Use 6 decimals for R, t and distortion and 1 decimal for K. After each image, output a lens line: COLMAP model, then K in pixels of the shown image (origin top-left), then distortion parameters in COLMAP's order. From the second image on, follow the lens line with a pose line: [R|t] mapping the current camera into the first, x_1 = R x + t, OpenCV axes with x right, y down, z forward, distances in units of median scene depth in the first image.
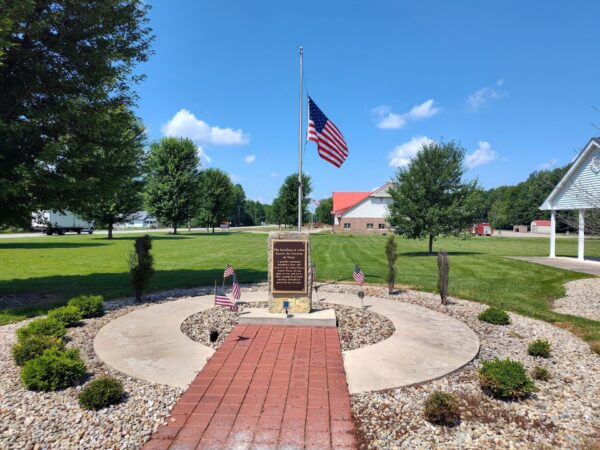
lens RADIAL K [[403.1, 0, 300.0], [0, 403.1, 225.0], [0, 0, 1]] dist [0.001100, 0.000158]
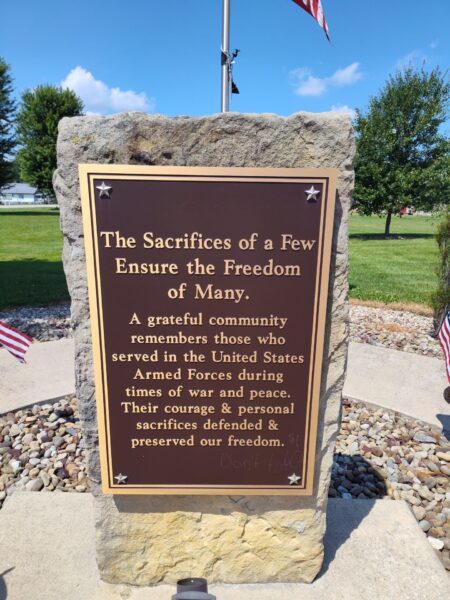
lens RADIAL K [[402.1, 0, 225.0], [0, 402.1, 300.0], [0, 0, 1]] dist [0.000224, -0.069841]
pose [[0.999333, -0.000674, 0.036502, -0.004322], [-0.007903, 0.972124, 0.234335, 0.008052], [-0.035642, -0.234467, 0.971470, 0.141575]]
